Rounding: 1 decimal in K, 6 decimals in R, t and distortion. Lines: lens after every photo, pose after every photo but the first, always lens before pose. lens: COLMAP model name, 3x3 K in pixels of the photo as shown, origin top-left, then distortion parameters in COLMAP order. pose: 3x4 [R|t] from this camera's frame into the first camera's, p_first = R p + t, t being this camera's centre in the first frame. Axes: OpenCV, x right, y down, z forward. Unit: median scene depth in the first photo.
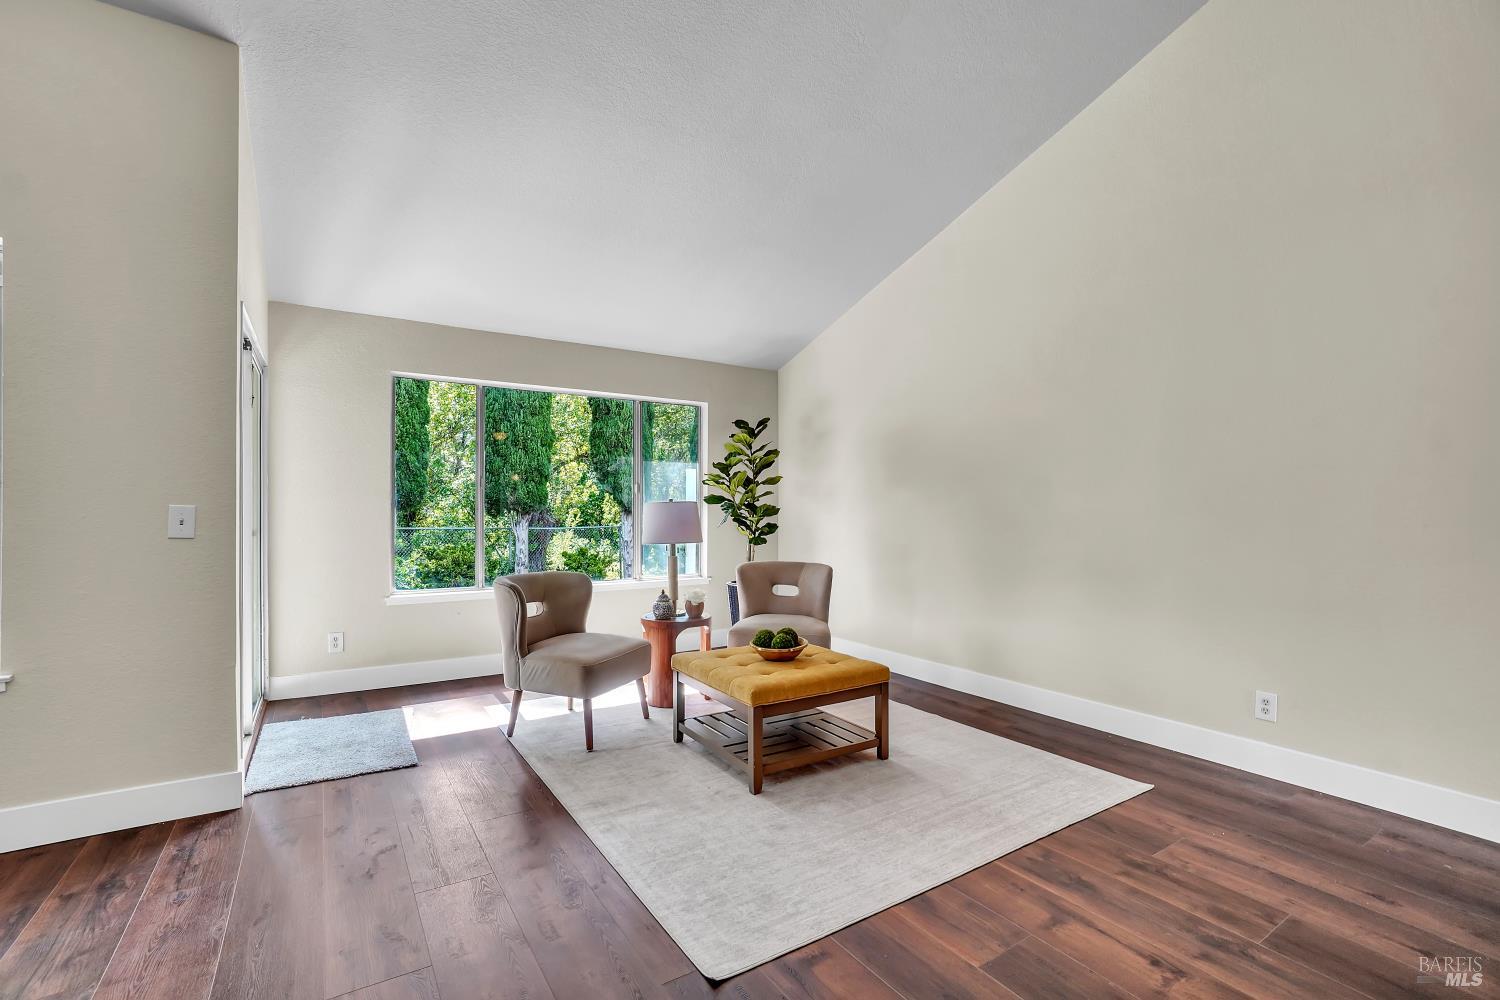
lens RADIAL K [[665.0, 0, 750.0], [0, 665.0, 504.6], [0, 0, 1]] dist [-0.055195, 0.017305]
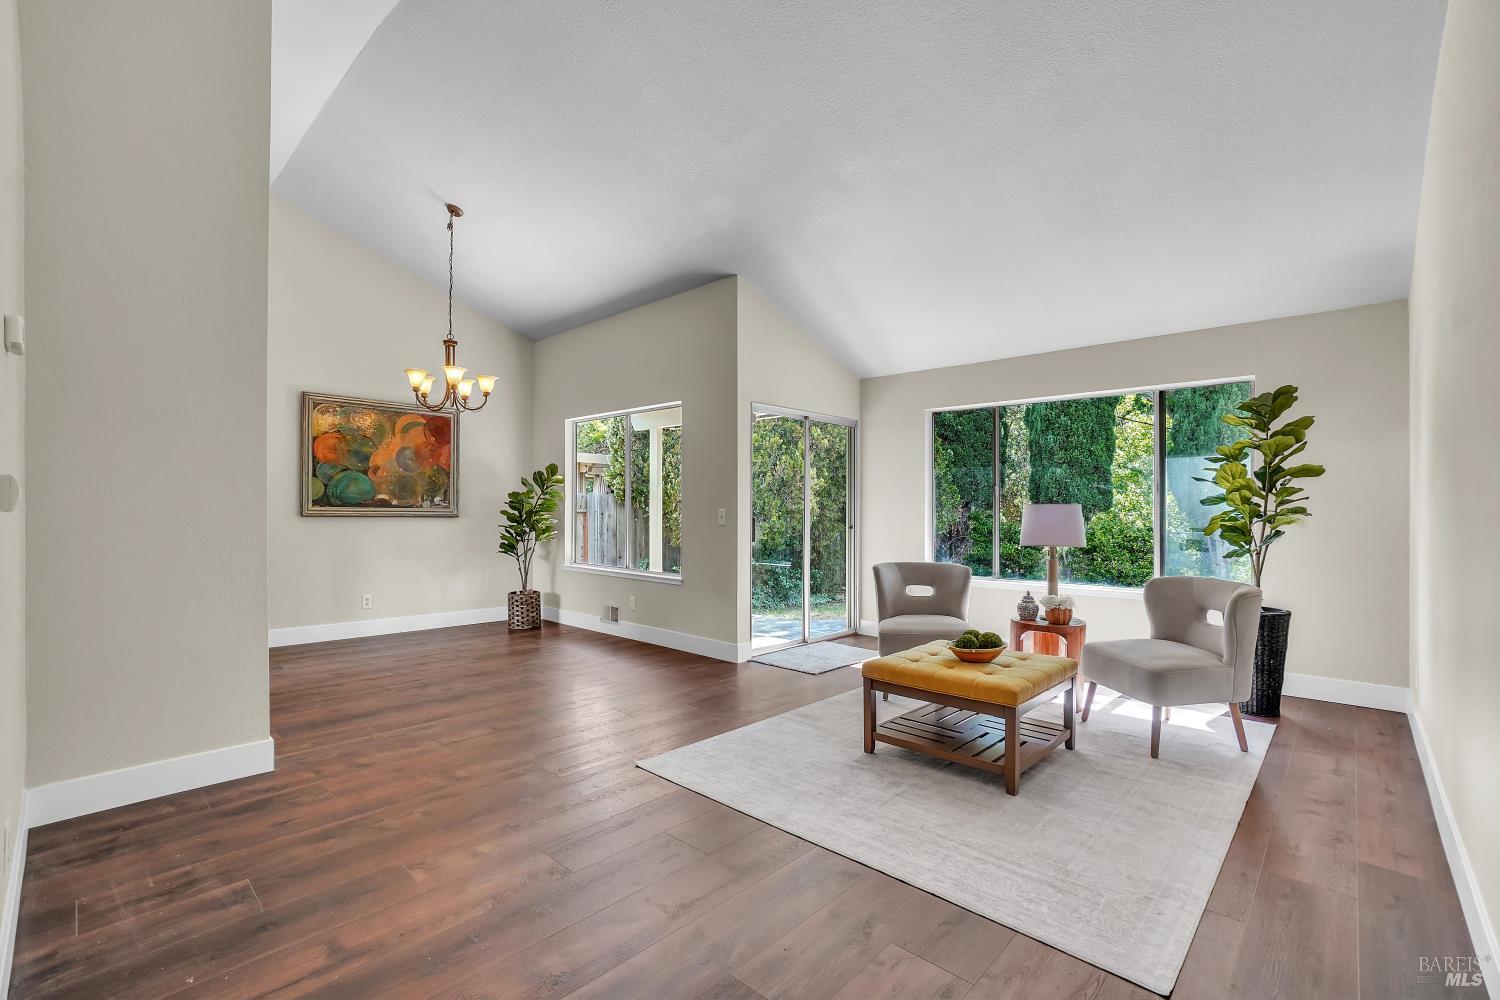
lens RADIAL K [[665.0, 0, 748.9], [0, 665.0, 507.3], [0, 0, 1]] dist [-0.055195, 0.017305]
pose [[0.238970, -0.007673, -0.970997, 0.994364], [0.004432, 0.999967, -0.006811, 0.007225], [0.971017, -0.002676, 0.238996, 0.462126]]
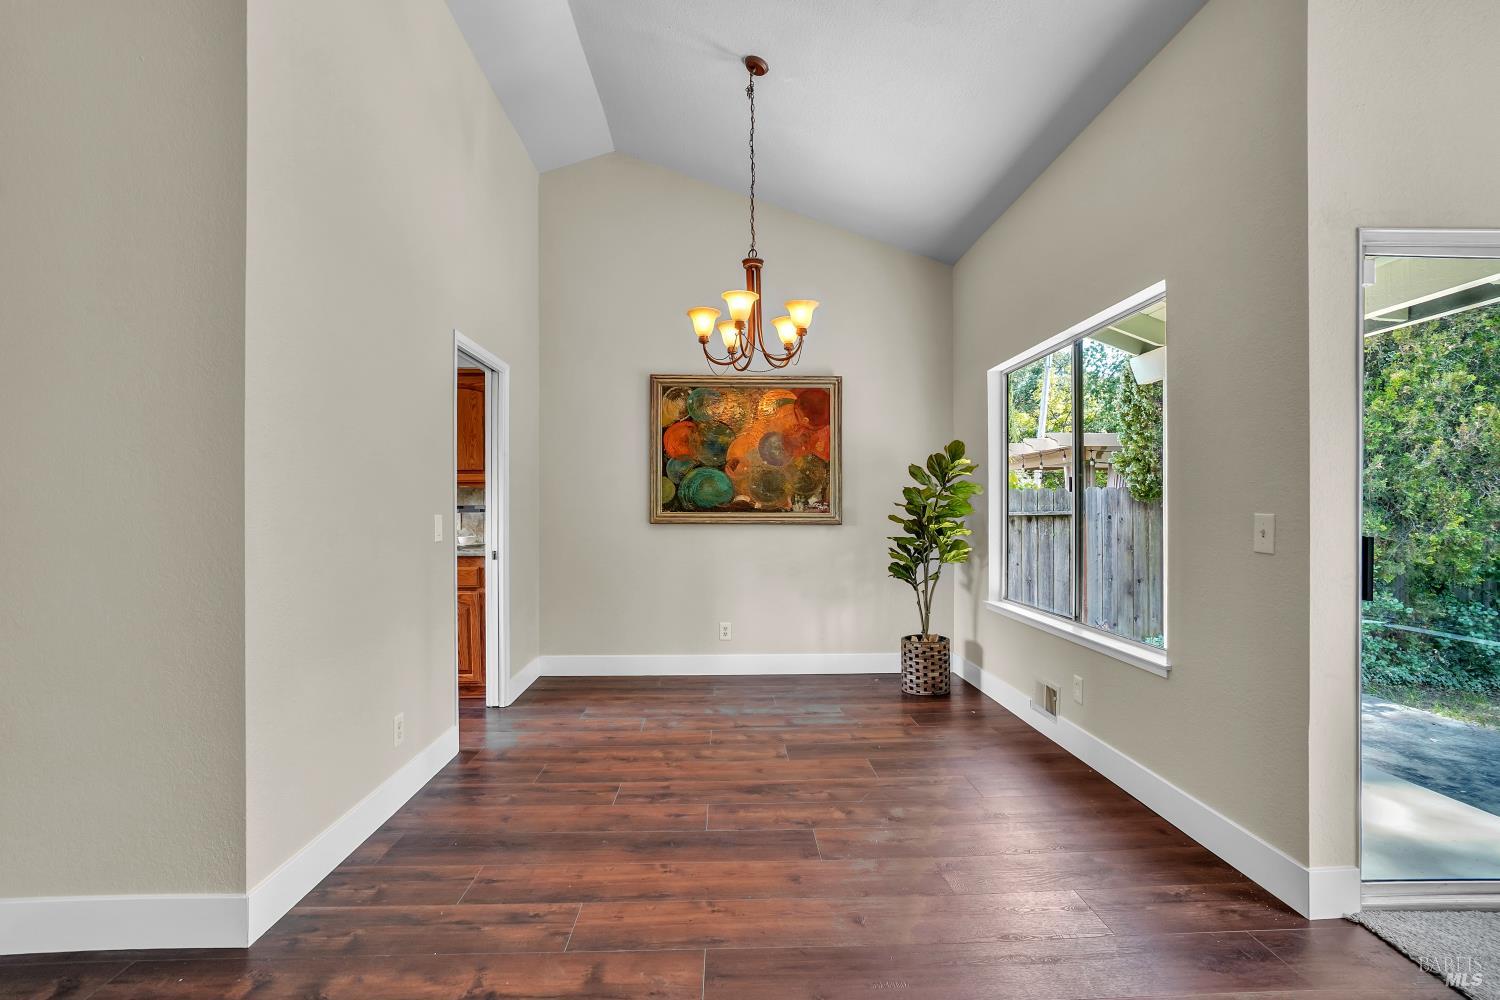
lens RADIAL K [[665.0, 0, 763.7], [0, 665.0, 516.7], [0, 0, 1]] dist [-0.055195, 0.017305]
pose [[-0.519887, 0.005811, -0.854215, 0.141949], [0.007062, 0.999972, 0.002504, -0.003348], [0.854206, -0.004731, -0.519913, 0.711931]]
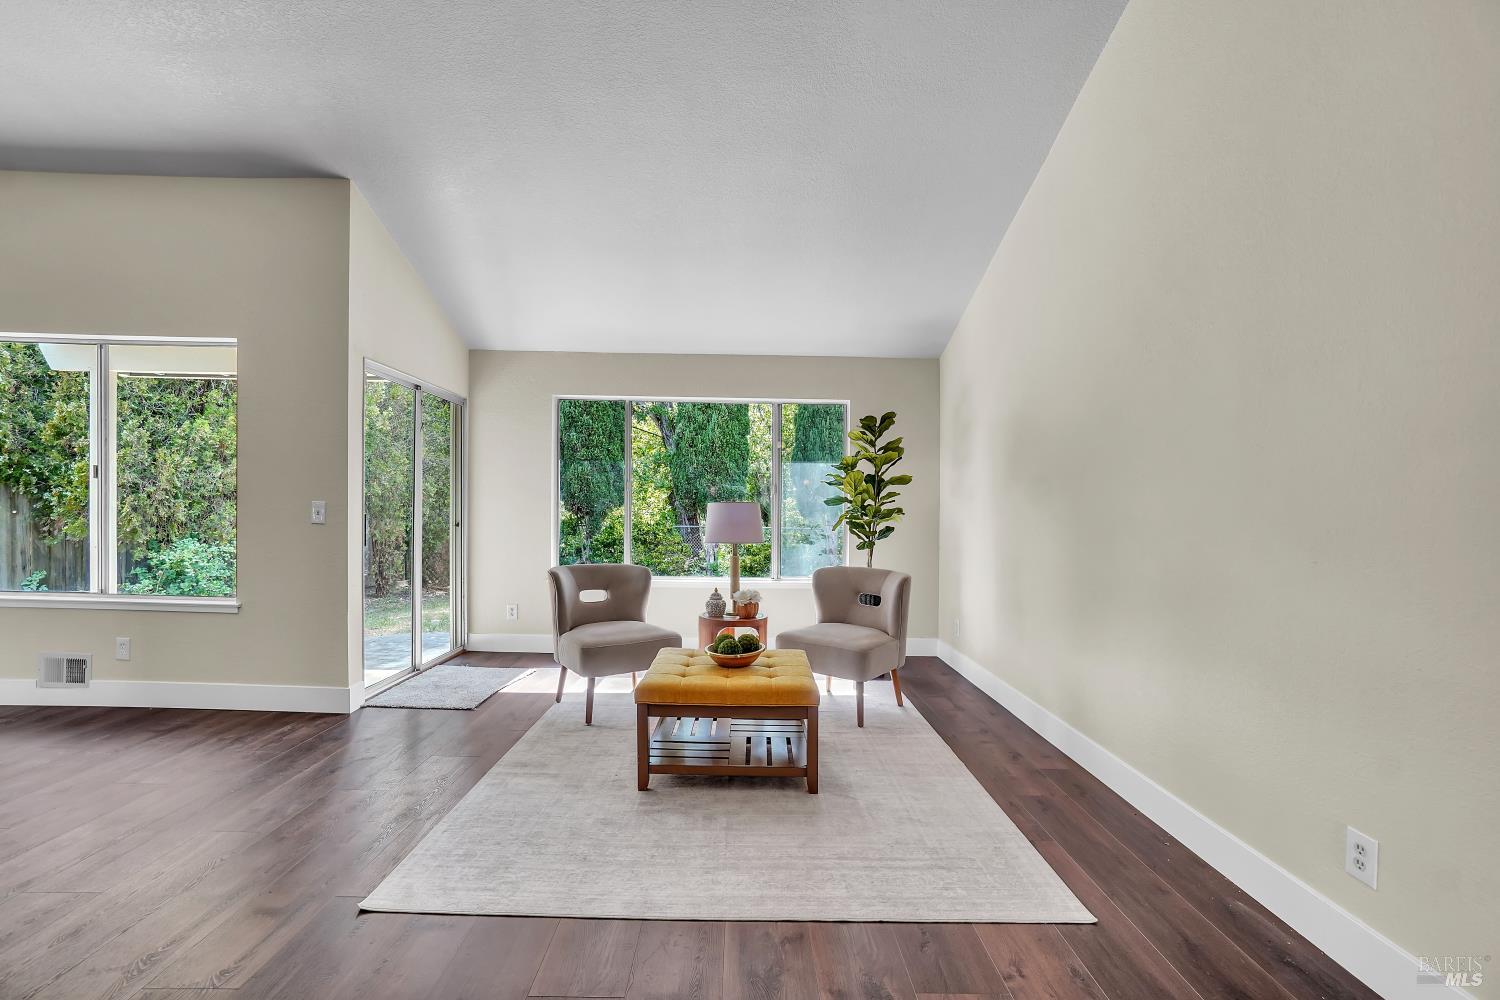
lens RADIAL K [[665.0, 0, 750.6], [0, 665.0, 514.8], [0, 0, 1]] dist [-0.055195, 0.017305]
pose [[0.846515, 0.014608, -0.532164, 0.613840], [-0.009359, 0.999877, 0.012559, 0.001680], [0.532282, -0.005651, 0.846548, 0.211762]]
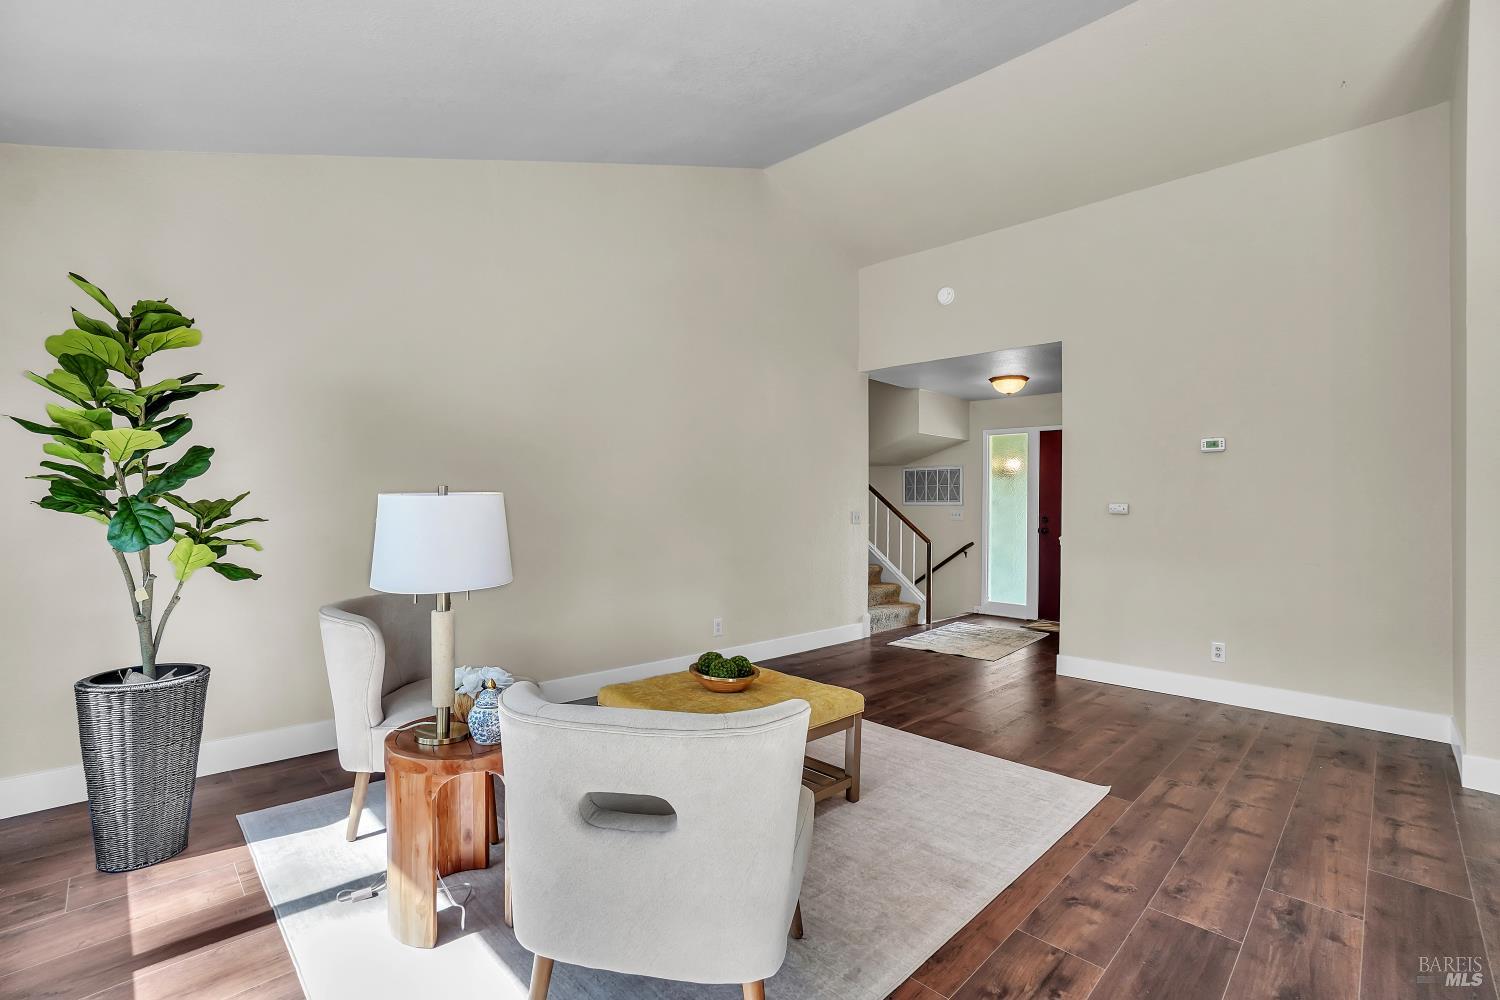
lens RADIAL K [[665.0, 0, 754.4], [0, 665.0, 503.4], [0, 0, 1]] dist [-0.055195, 0.017305]
pose [[-0.206991, -0.001203, 0.978342, -0.820468], [-0.024910, 0.999682, -0.004041, 0.007322], [-0.978026, -0.025206, -0.206955, 1.221098]]
